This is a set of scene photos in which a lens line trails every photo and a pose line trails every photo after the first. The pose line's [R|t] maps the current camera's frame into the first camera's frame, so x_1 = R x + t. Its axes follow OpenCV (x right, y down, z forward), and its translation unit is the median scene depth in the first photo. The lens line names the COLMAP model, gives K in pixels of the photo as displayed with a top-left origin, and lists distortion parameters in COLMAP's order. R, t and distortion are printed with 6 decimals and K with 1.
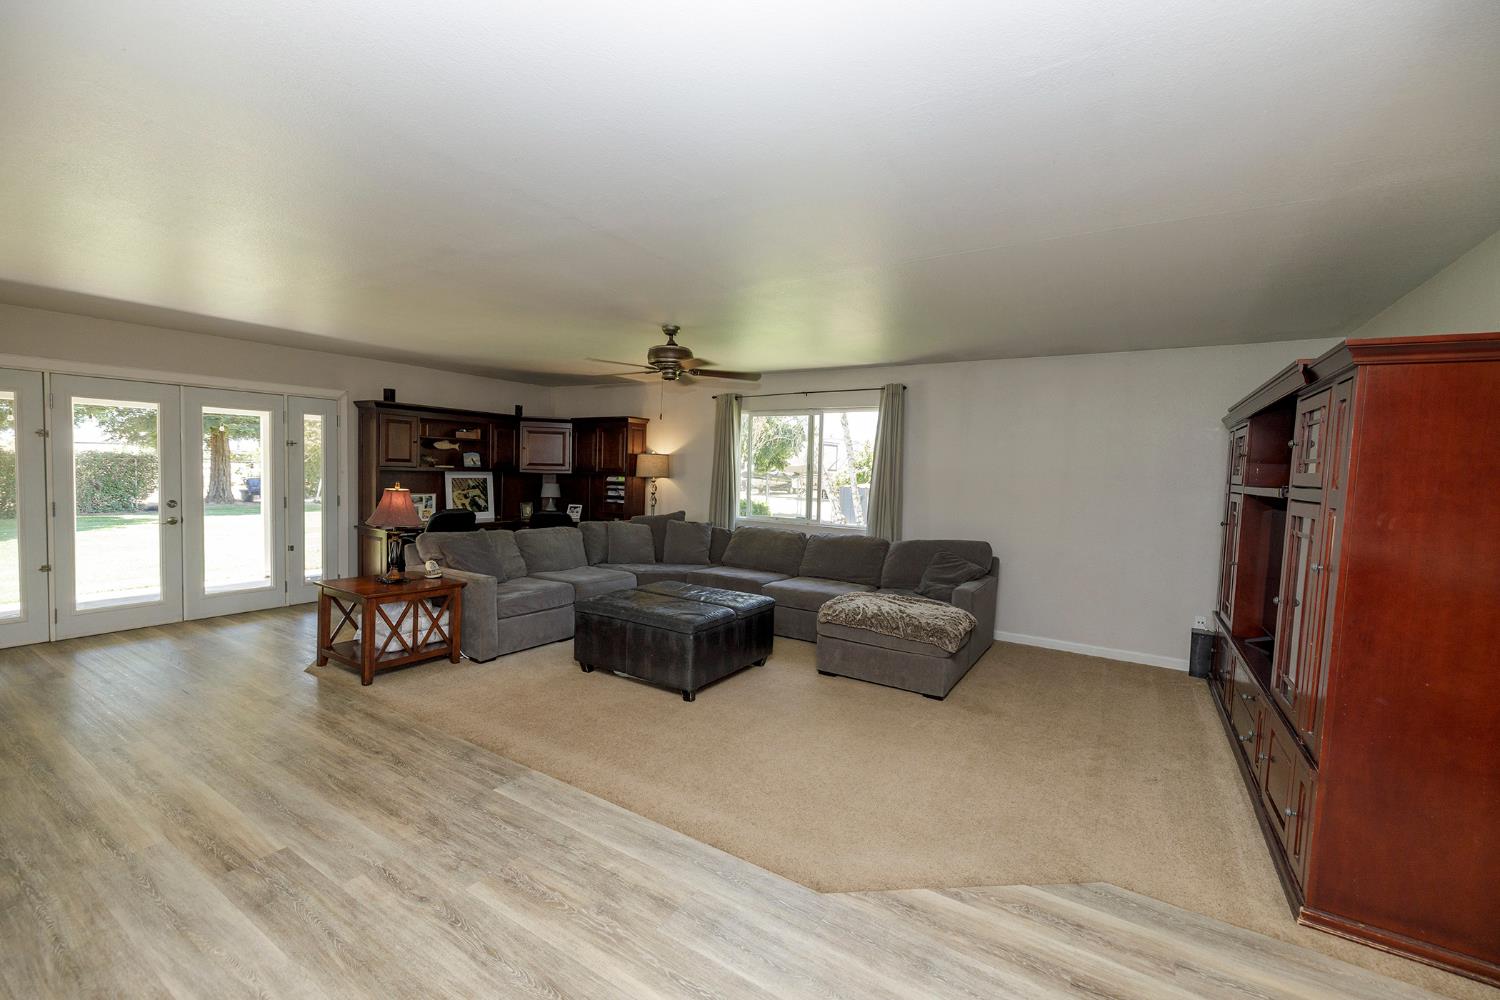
lens RADIAL K [[626.6, 0, 740.9], [0, 626.6, 500.1], [0, 0, 1]] dist [0.001316, -0.001064]
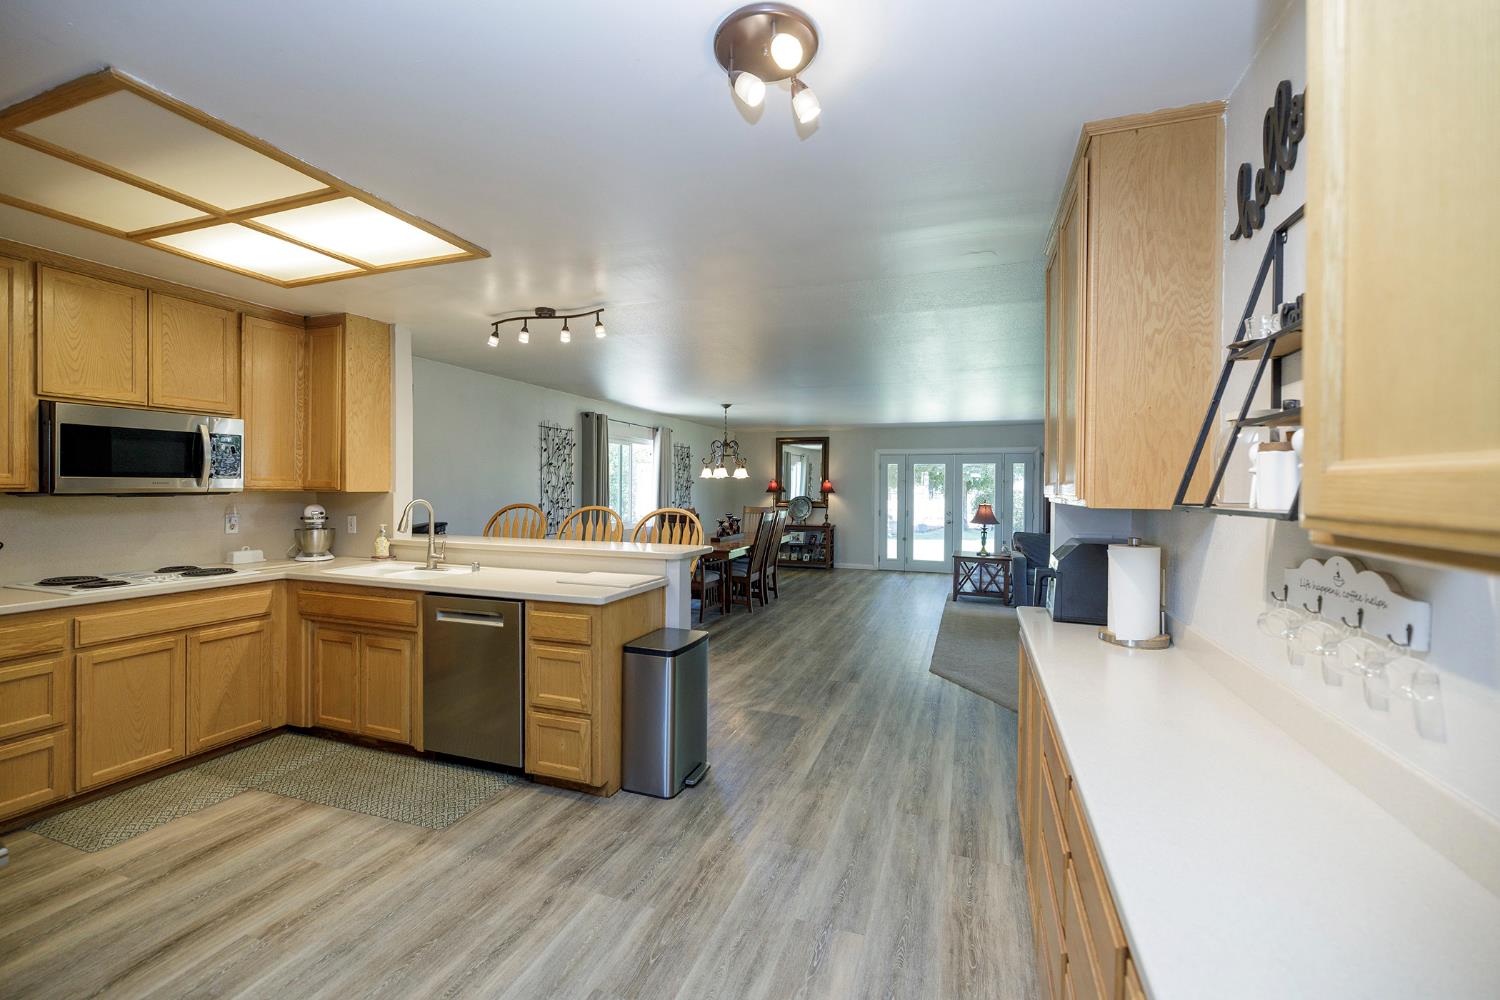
lens RADIAL K [[626.6, 0, 741.0], [0, 626.6, 495.6], [0, 0, 1]] dist [0.001316, -0.001064]
pose [[0.209751, -0.013198, -0.977666, 0.812502], [-0.051809, 0.998354, -0.024592, 0.028370], [0.976381, 0.055811, 0.208722, -0.066695]]
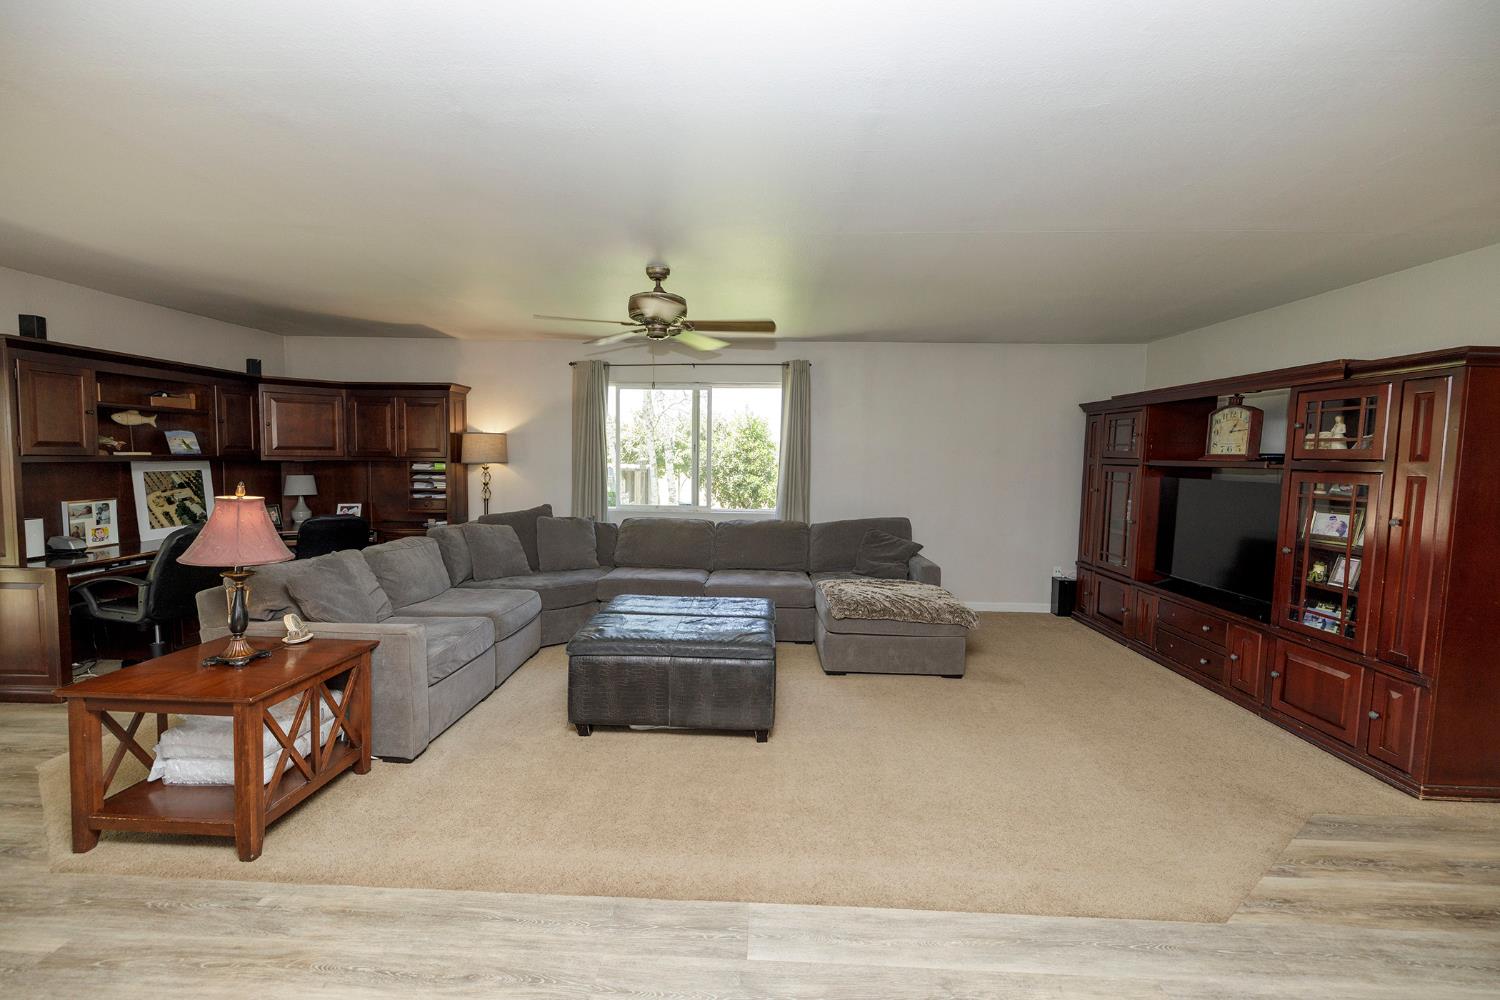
lens RADIAL K [[626.6, 0, 741.9], [0, 626.6, 496.9], [0, 0, 1]] dist [0.001316, -0.001064]
pose [[0.860731, -0.051531, 0.506445, -0.327007], [0.036238, 0.998542, 0.040015, -0.017603], [-0.507769, -0.016090, 0.861343, 0.212133]]
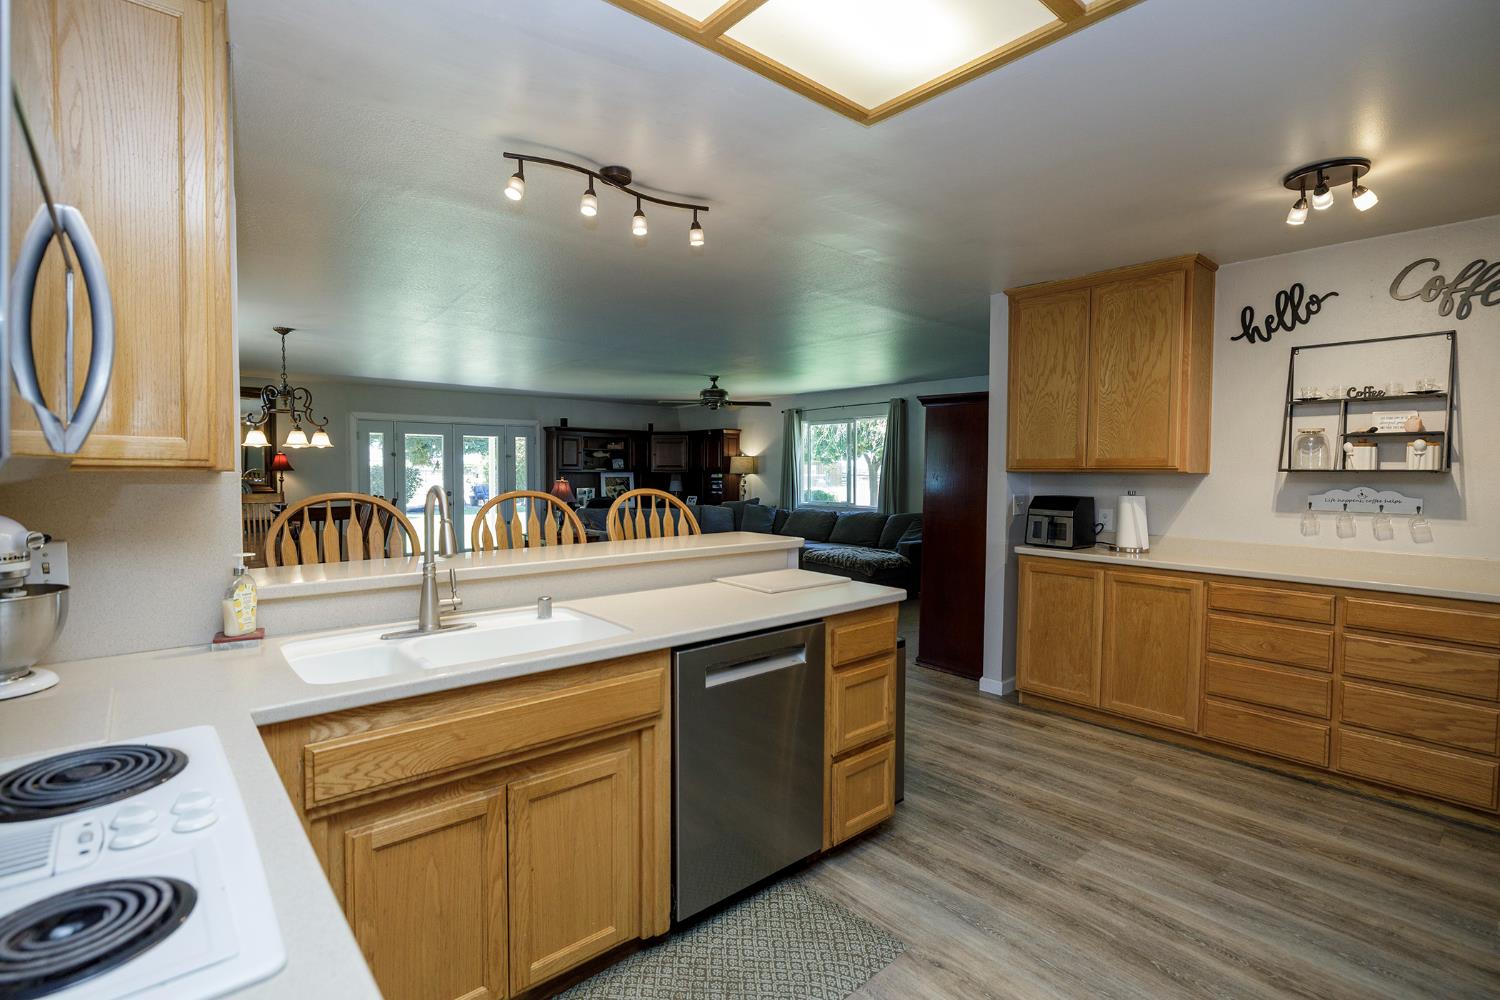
lens RADIAL K [[703.7, 0, 739.7], [0, 703.7, 498.0], [0, 0, 1]] dist [-0.006192, 0.001800]
pose [[0.955521, -0.012148, -0.294674, 0.362499], [0.008210, 0.999860, -0.014596, 0.045507], [0.294810, 0.011528, 0.955486, -0.523289]]
